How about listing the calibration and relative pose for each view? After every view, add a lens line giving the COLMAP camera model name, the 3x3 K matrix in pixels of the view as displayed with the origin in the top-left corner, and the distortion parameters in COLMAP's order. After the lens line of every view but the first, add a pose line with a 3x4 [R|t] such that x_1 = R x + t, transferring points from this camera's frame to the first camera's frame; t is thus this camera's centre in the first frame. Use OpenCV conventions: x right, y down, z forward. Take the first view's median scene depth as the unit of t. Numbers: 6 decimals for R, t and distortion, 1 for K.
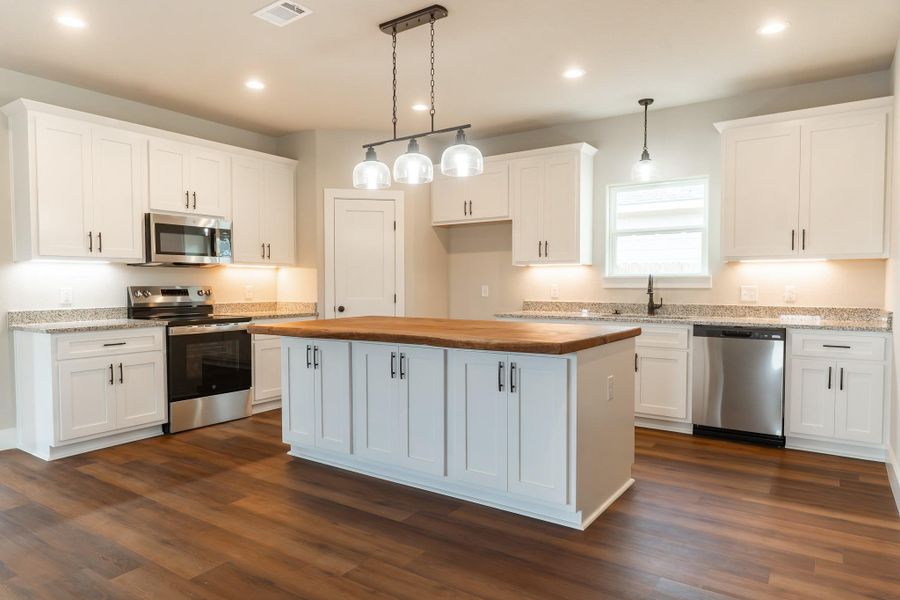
lens RADIAL K [[557.4, 0, 454.5], [0, 557.4, 302.9], [0, 0, 1]] dist [-0.008807, -0.002021]
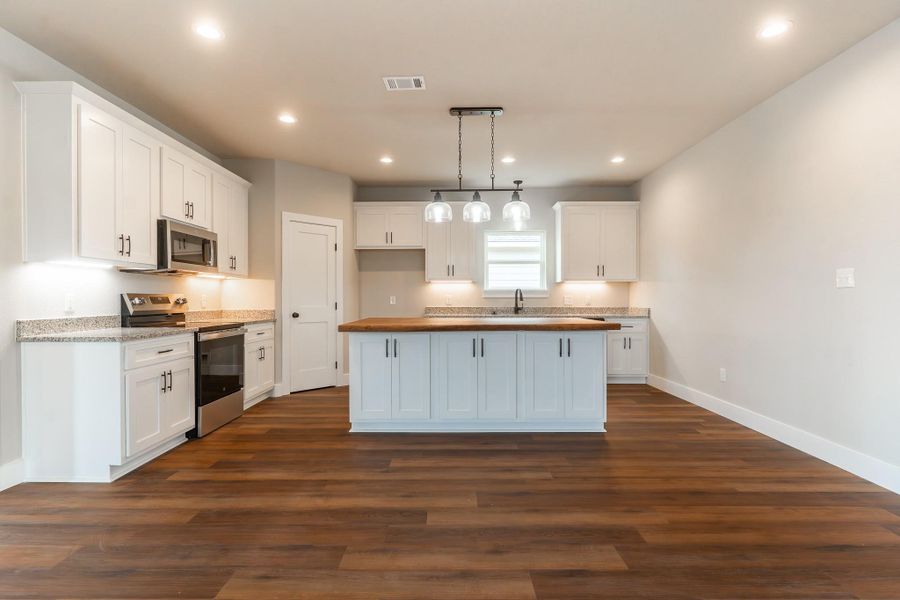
lens RADIAL K [[435.9, 0, 447.6], [0, 435.9, 301.8], [0, 0, 1]] dist [-0.005461, 0.002640]
pose [[0.832947, -0.002652, 0.553347, -0.568809], [0.018974, 0.999537, -0.023772, 0.013745], [-0.553028, 0.030300, 0.832612, 0.074912]]
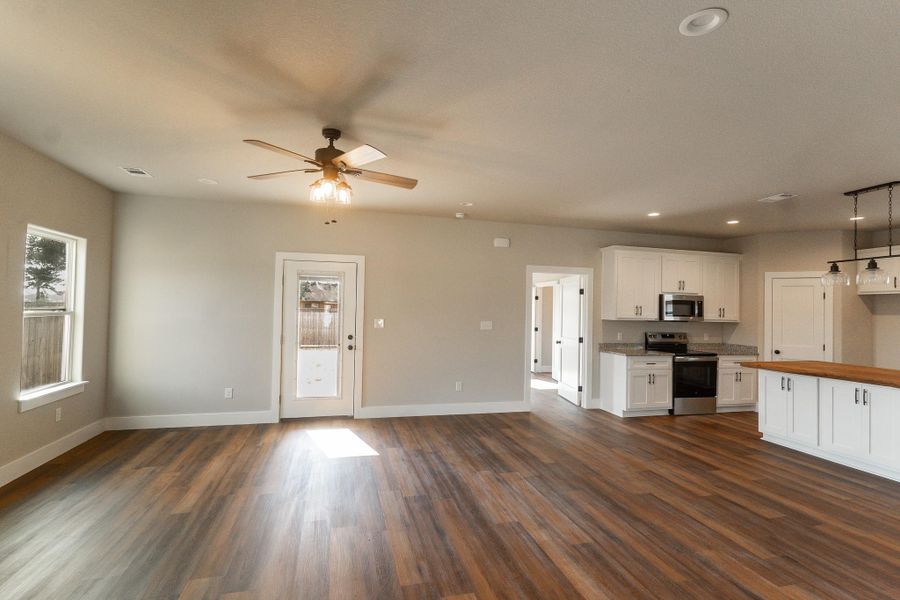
lens RADIAL K [[435.9, 0, 453.9], [0, 435.9, 299.0], [0, 0, 1]] dist [-0.005461, 0.002640]
pose [[0.756415, 0.006274, -0.654062, -0.125618], [-0.050393, 0.997541, -0.048711, -0.039150], [0.652148, 0.069805, 0.754871, -0.574233]]
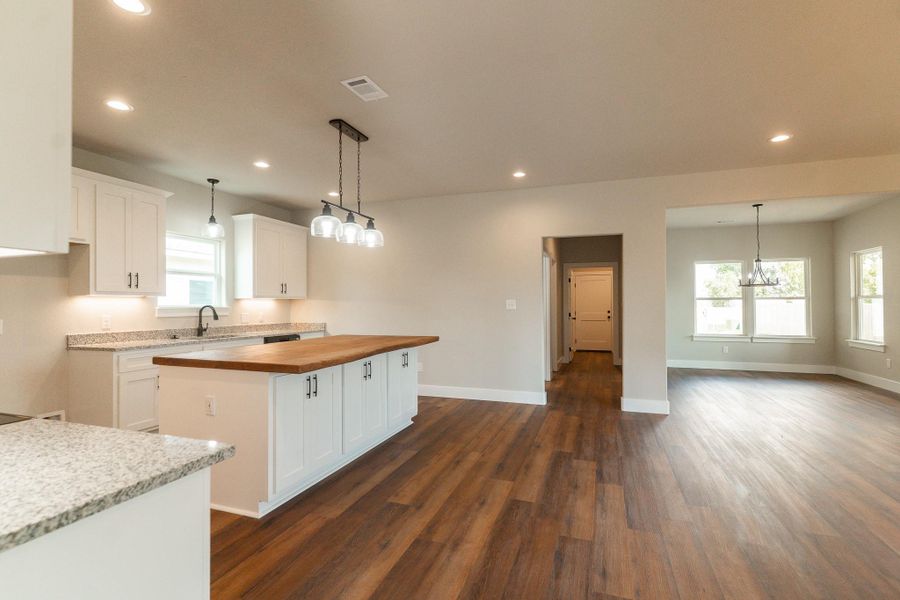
lens RADIAL K [[435.9, 0, 446.7], [0, 435.9, 292.4], [0, 0, 1]] dist [-0.005461, 0.002640]
pose [[-0.246603, 0.031229, 0.968613, -0.901482], [0.042896, 0.998853, -0.021282, -0.040067], [-0.968167, 0.036302, -0.247659, 0.772604]]
